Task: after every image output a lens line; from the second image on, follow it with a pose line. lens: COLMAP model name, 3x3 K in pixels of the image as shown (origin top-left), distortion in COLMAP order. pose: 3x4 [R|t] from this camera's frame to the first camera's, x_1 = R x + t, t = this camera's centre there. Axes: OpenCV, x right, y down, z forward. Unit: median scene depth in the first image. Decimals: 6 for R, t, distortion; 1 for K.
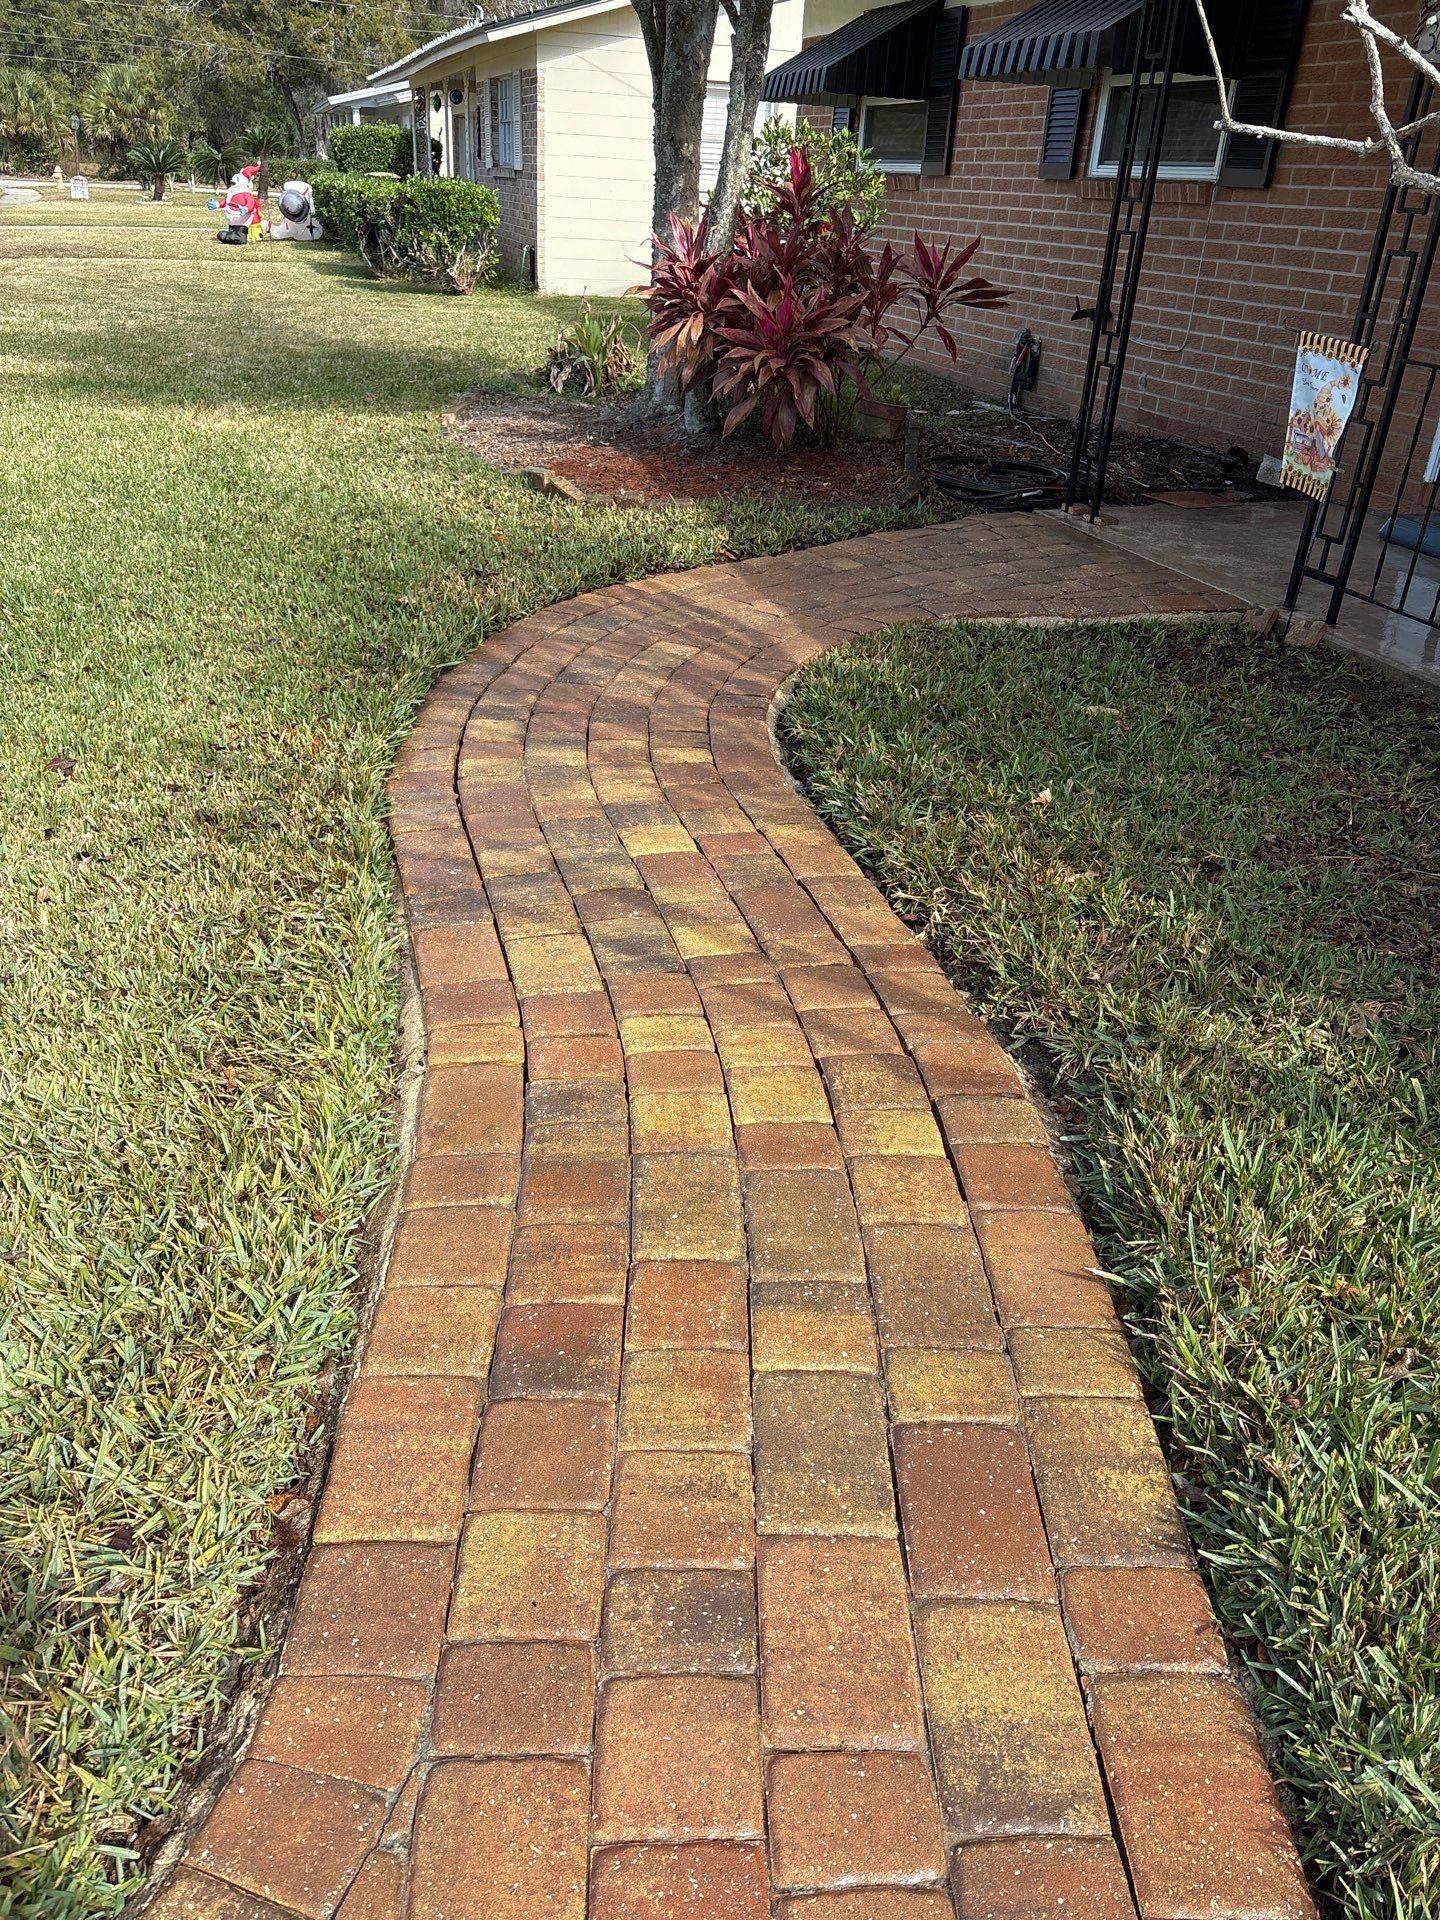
lens RADIAL K [[1422.9, 0, 720.0], [0, 1422.9, 960.0], [0, 0, 1]] dist [0.051256, -0.063847]
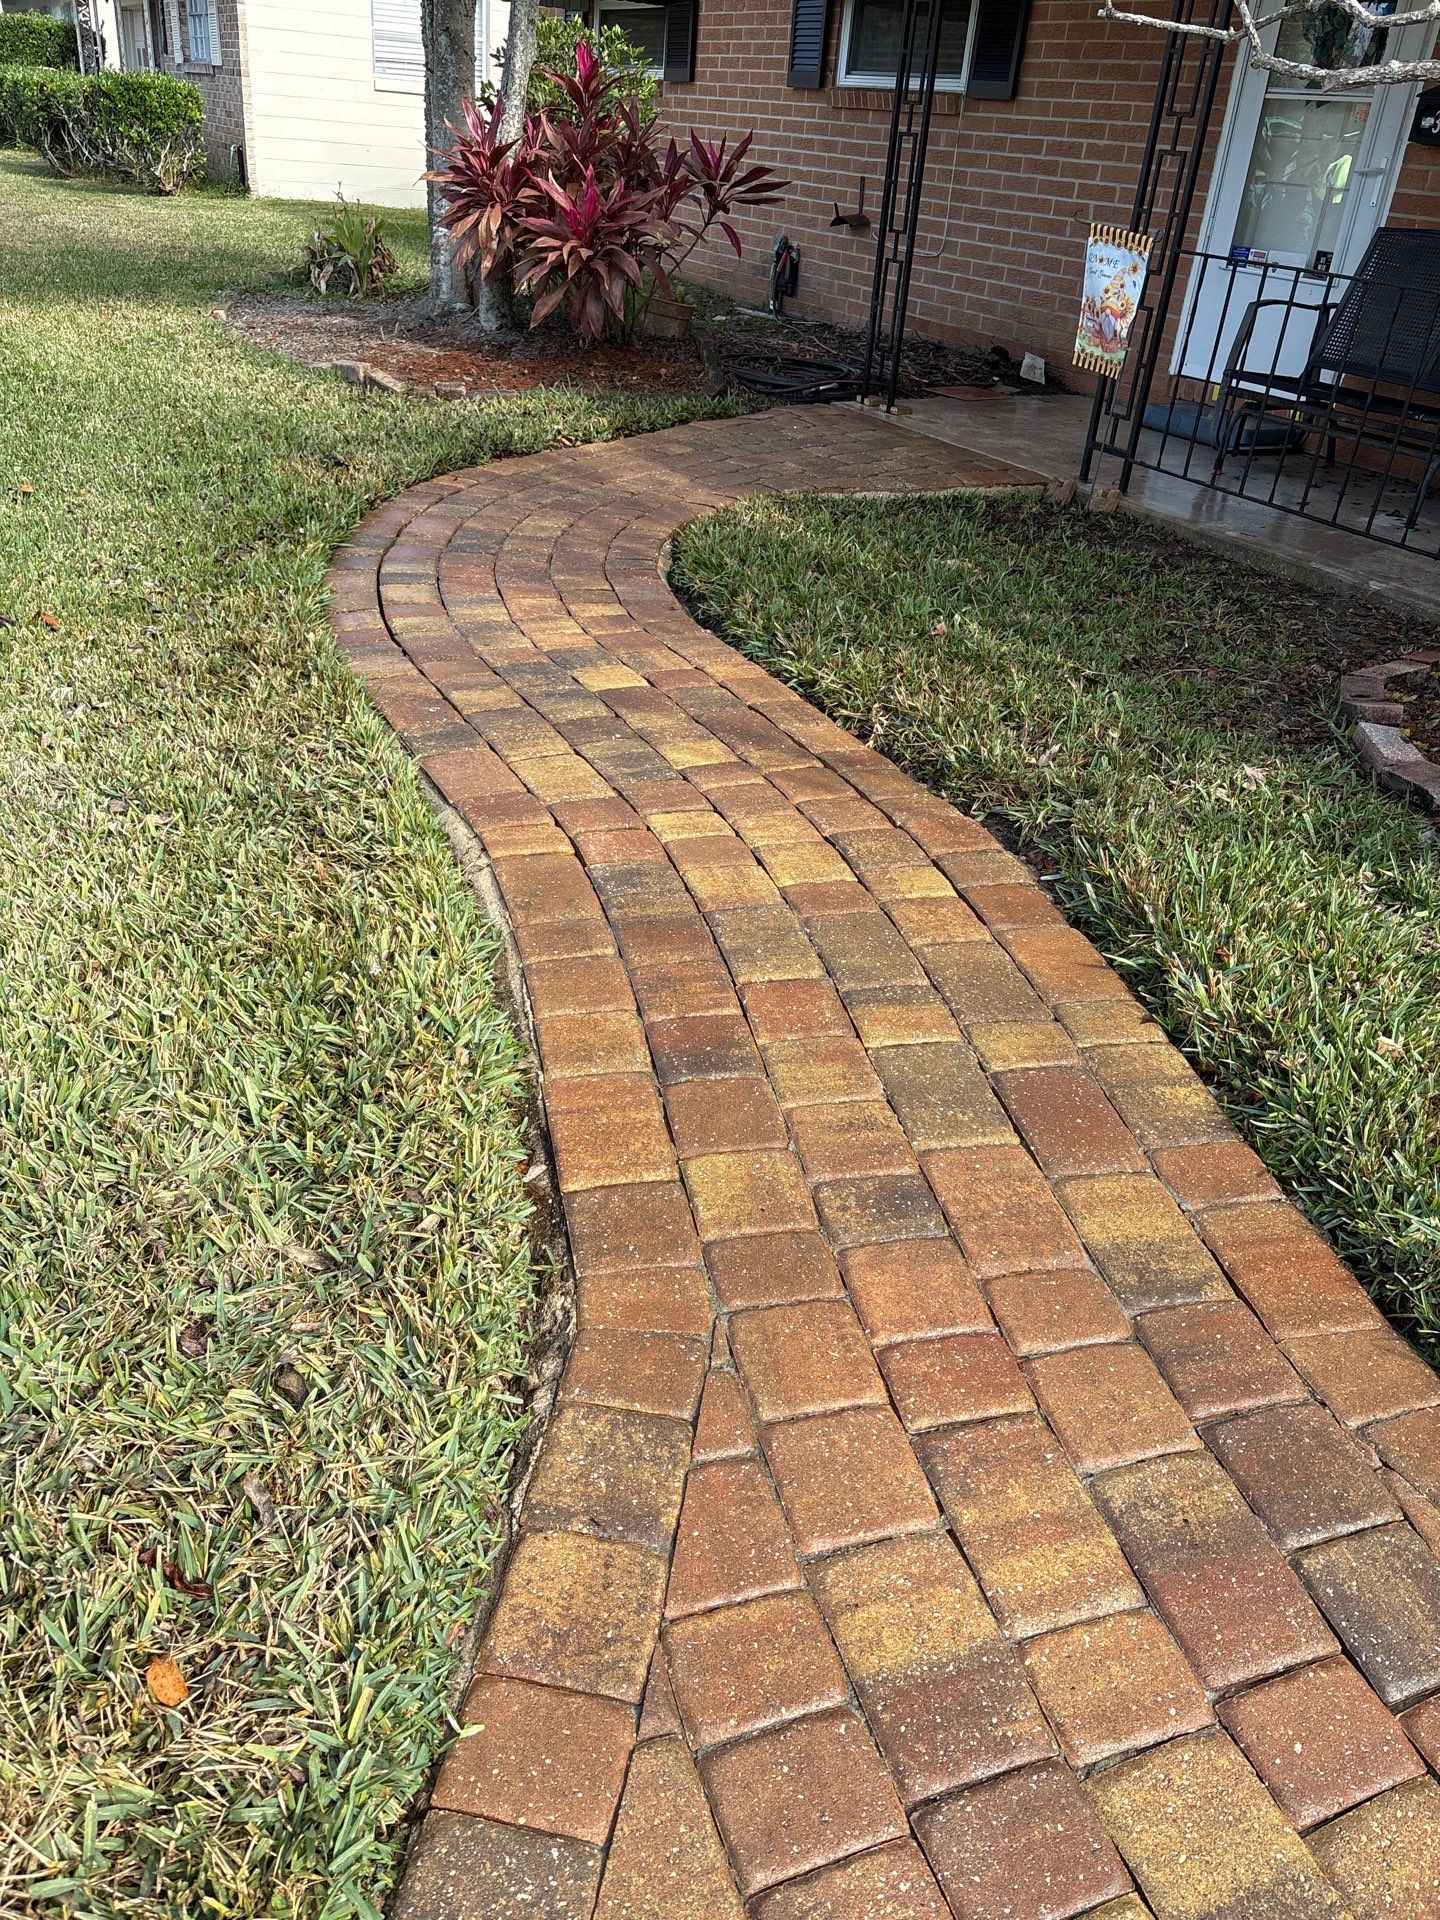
lens RADIAL K [[1464.2, 0, 720.0], [0, 1464.2, 960.0], [0, 0, 1]] dist [0.057603, -0.074785]
pose [[0.977683, -0.079195, 0.194586, -0.151802], [0.073699, 0.996654, 0.035335, 0.073609], [-0.196733, -0.020206, 0.980249, -0.082602]]
